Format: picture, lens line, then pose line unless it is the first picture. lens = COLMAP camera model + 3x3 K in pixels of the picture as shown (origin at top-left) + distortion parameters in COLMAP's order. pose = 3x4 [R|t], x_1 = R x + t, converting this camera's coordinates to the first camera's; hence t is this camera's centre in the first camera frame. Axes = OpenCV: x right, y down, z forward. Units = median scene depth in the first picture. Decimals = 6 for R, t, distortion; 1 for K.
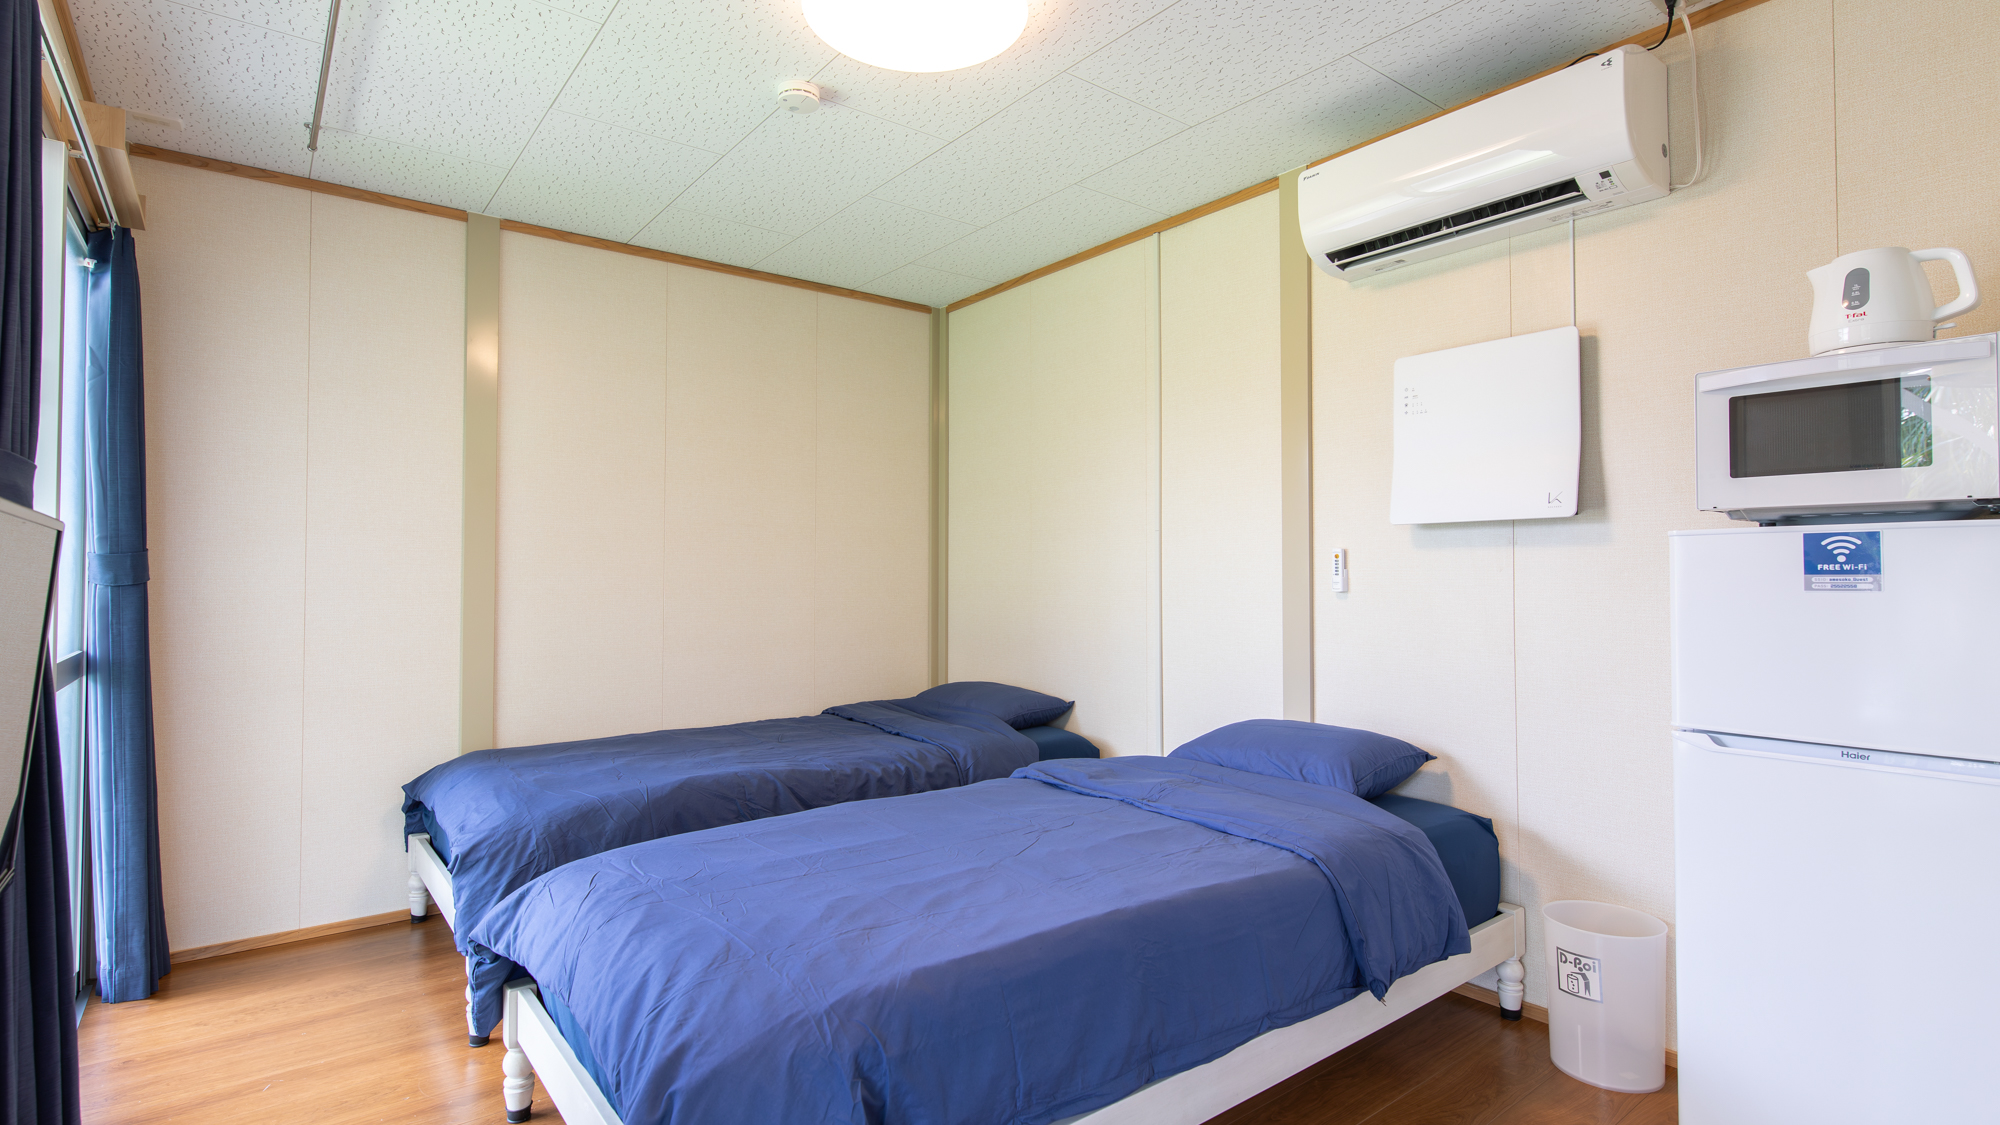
lens RADIAL K [[957.6, 0, 978.2], [0, 957.6, 545.2], [0, 0, 1]] dist [-0.001346, 0.000956]
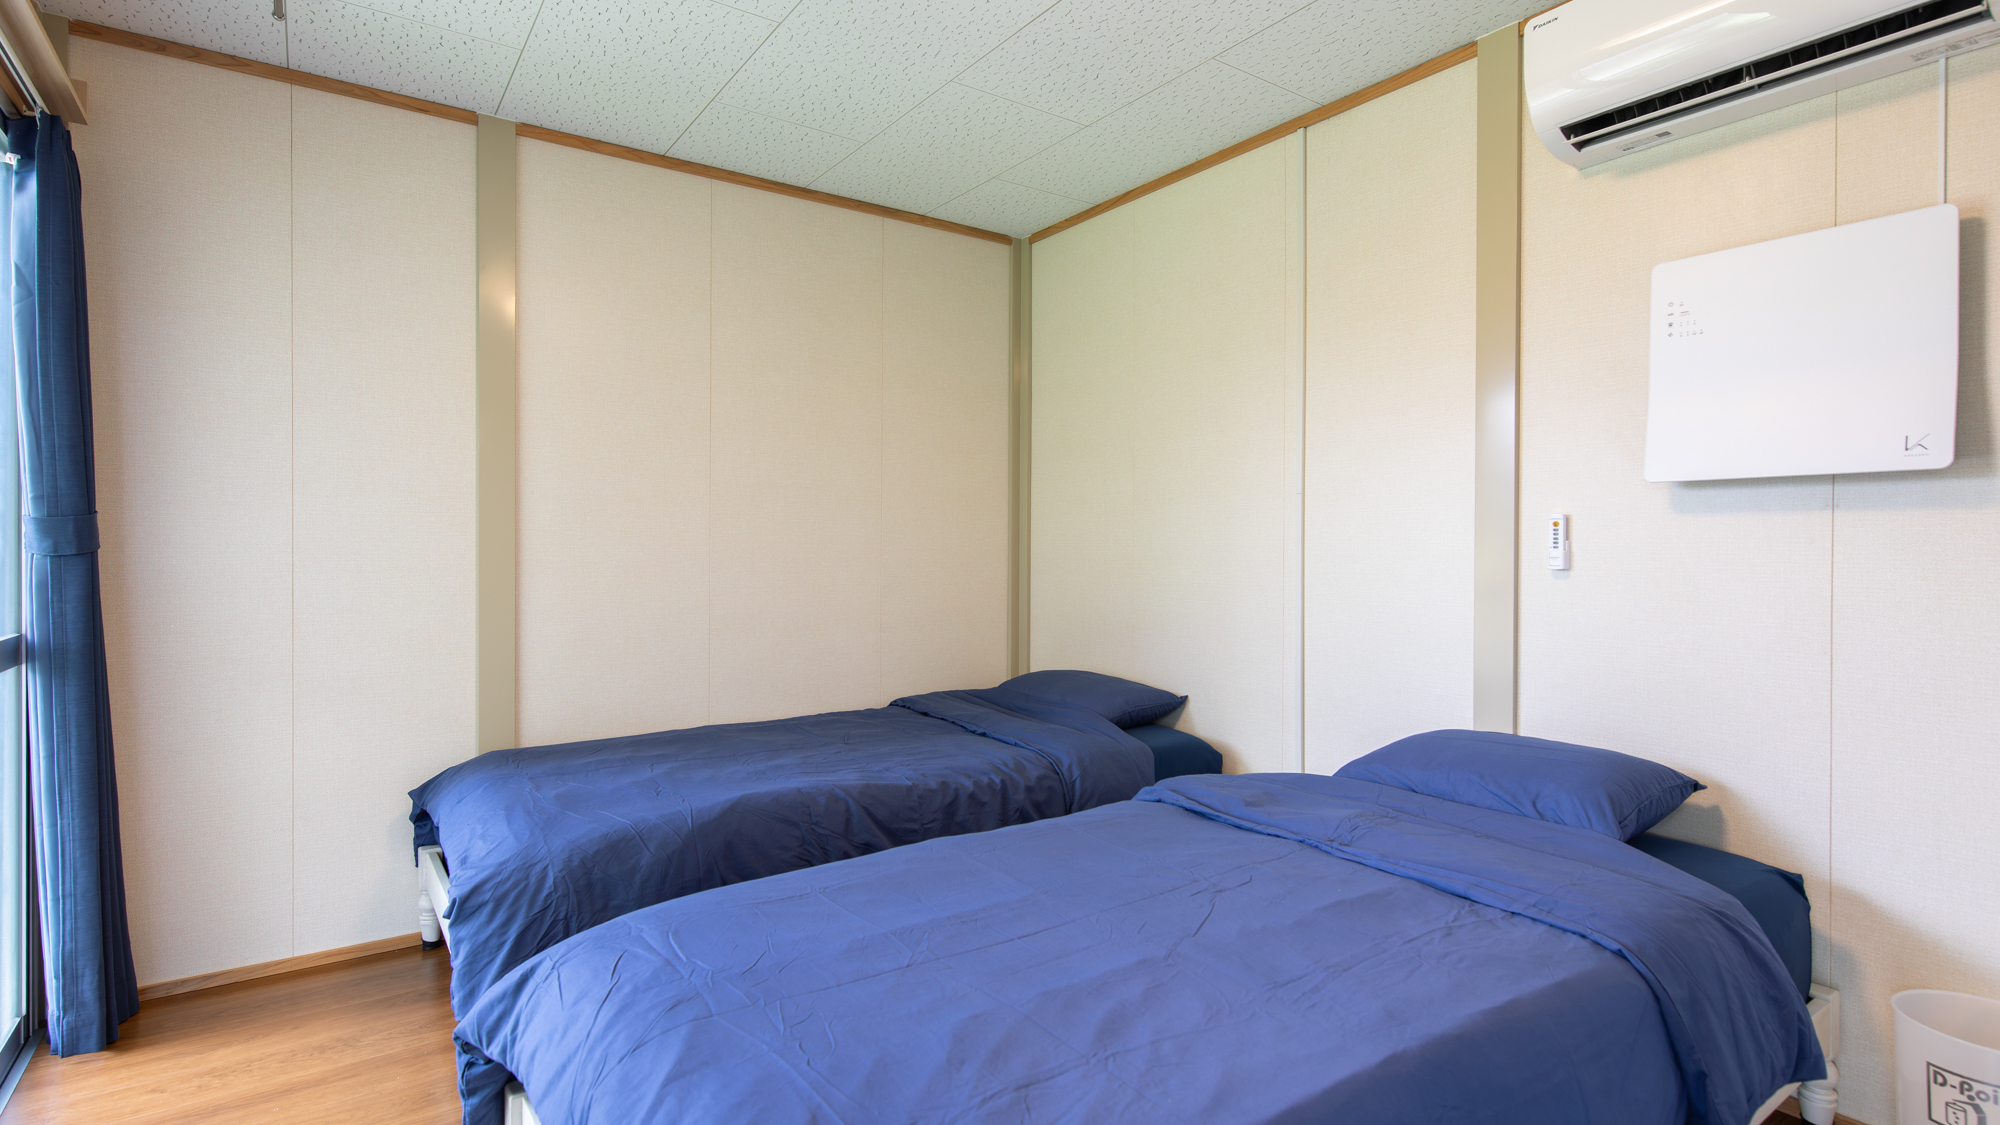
lens RADIAL K [[957.6, 0, 968.5], [0, 957.6, 547.4], [0, 0, 1]] dist [-0.001346, 0.000956]
pose [[0.998622, 0.003595, -0.052363, -0.067552], [-0.001955, 0.999507, 0.031331, 0.007349], [0.052450, -0.031185, 0.998137, 0.203239]]
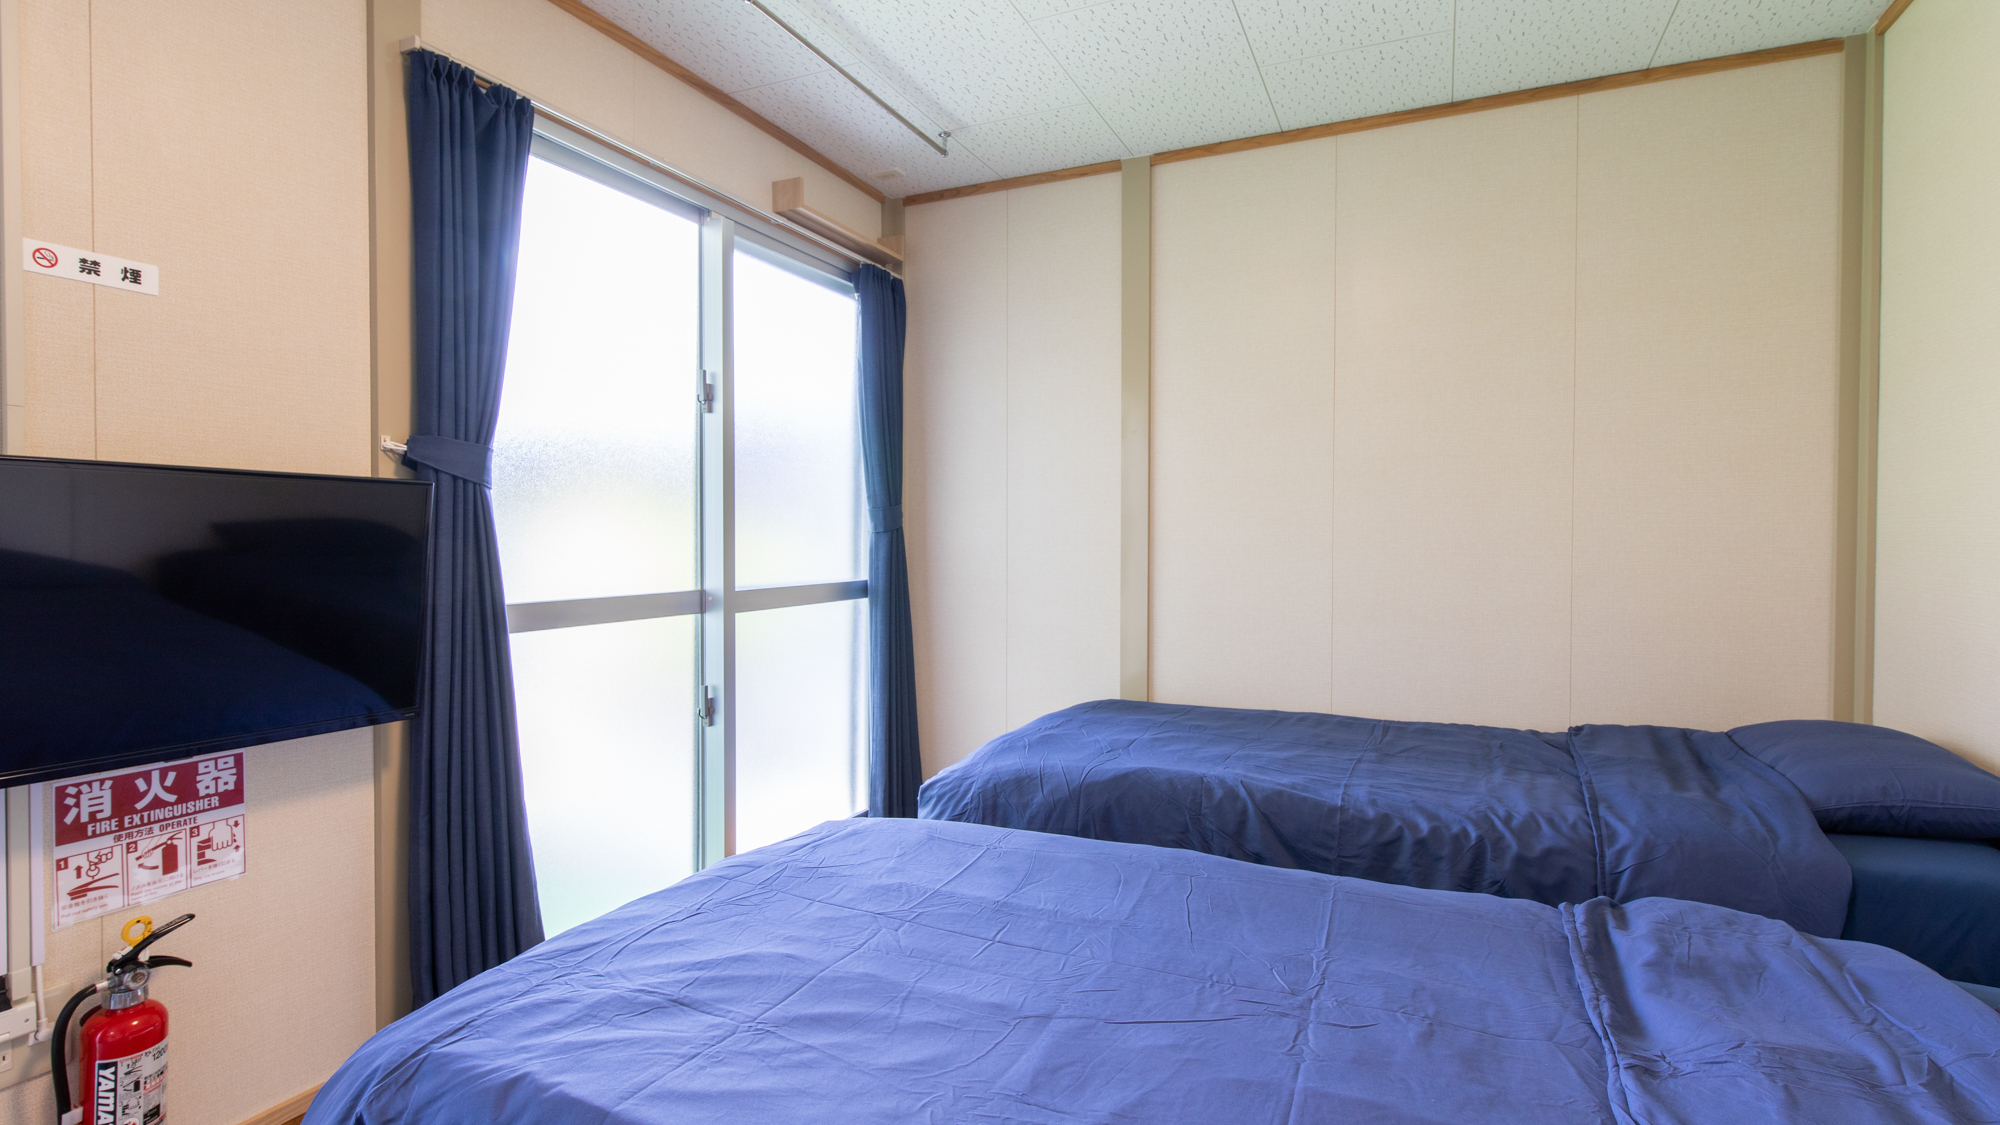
lens RADIAL K [[957.6, 0, 1014.2], [0, 957.6, 539.5], [0, 0, 1]] dist [-0.001346, 0.000956]
pose [[0.463488, 0.009687, -0.886050, 0.360148], [0.025498, 0.999380, 0.024263, 0.023084], [0.885736, -0.033838, 0.462954, 0.509505]]
